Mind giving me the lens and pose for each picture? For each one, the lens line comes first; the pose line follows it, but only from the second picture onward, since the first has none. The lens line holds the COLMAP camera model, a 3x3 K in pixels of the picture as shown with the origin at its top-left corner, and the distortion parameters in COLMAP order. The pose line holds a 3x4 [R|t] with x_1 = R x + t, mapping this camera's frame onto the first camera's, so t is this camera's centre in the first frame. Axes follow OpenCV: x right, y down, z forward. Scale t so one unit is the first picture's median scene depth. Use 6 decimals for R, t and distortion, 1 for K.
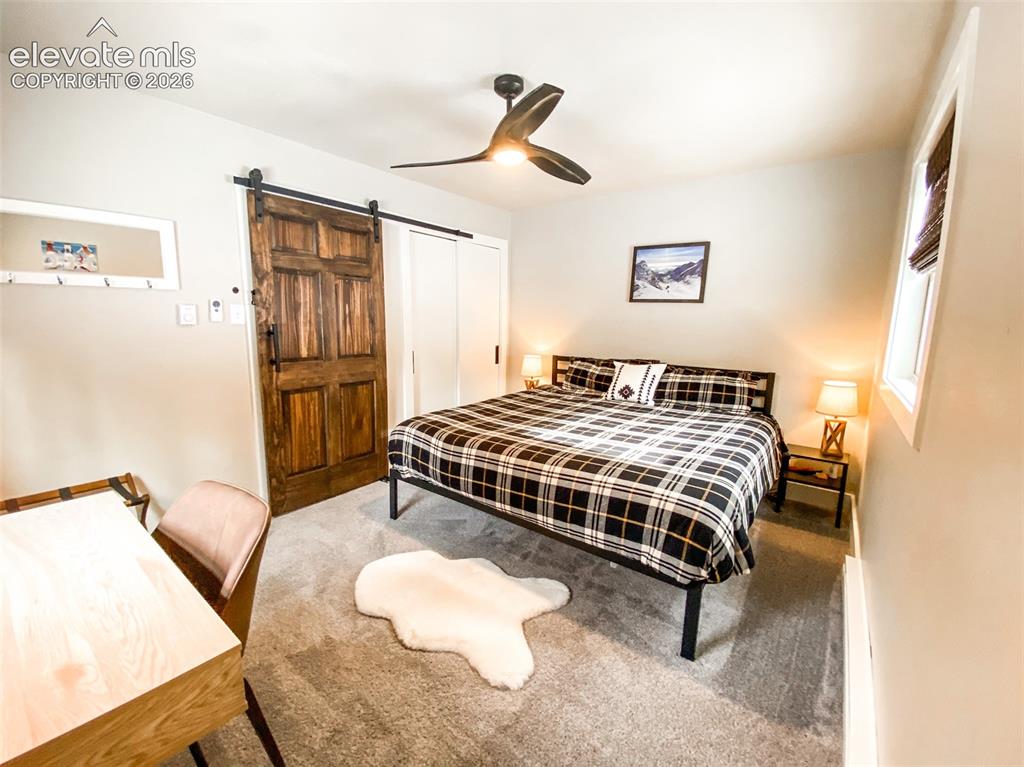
lens RADIAL K [[415.3, 0, 512.0], [0, 415.3, 383.5], [0, 0, 1]] dist [0.038810, -0.033629]
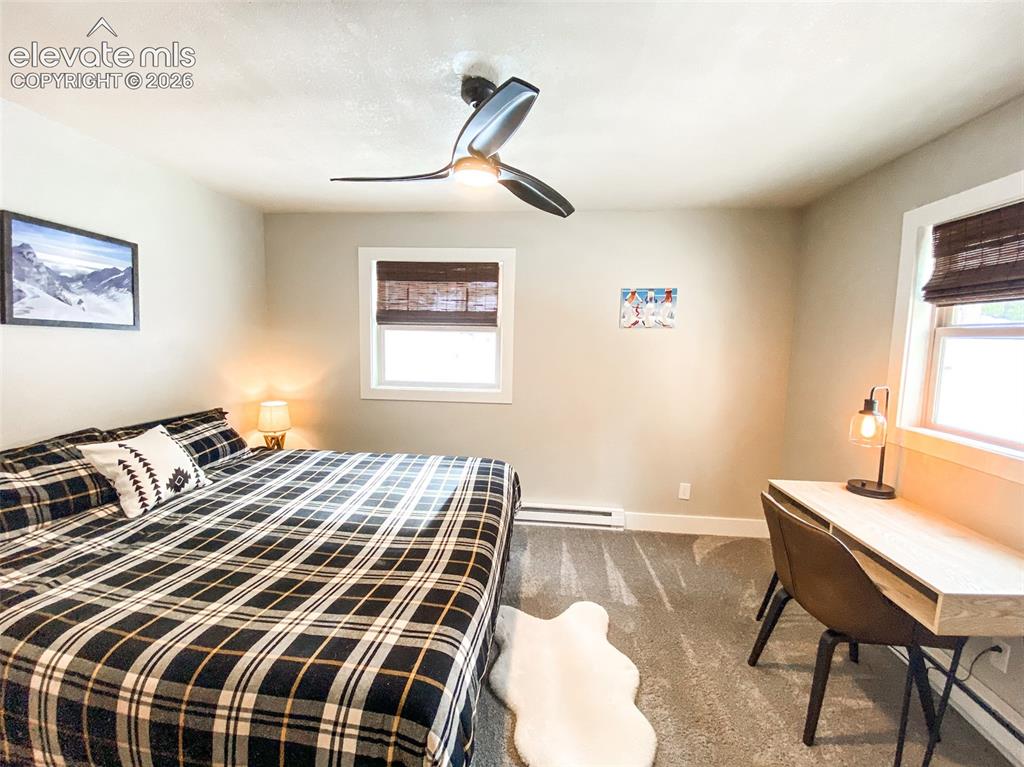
lens RADIAL K [[415.3, 0, 512.0], [0, 415.3, 383.5], [0, 0, 1]] dist [0.038810, -0.033629]
pose [[-0.528451, -0.110901, 0.841689, -0.470645], [0.099199, 0.976573, 0.190956, -0.183045], [-0.843148, 0.184405, -0.505070, 0.867792]]
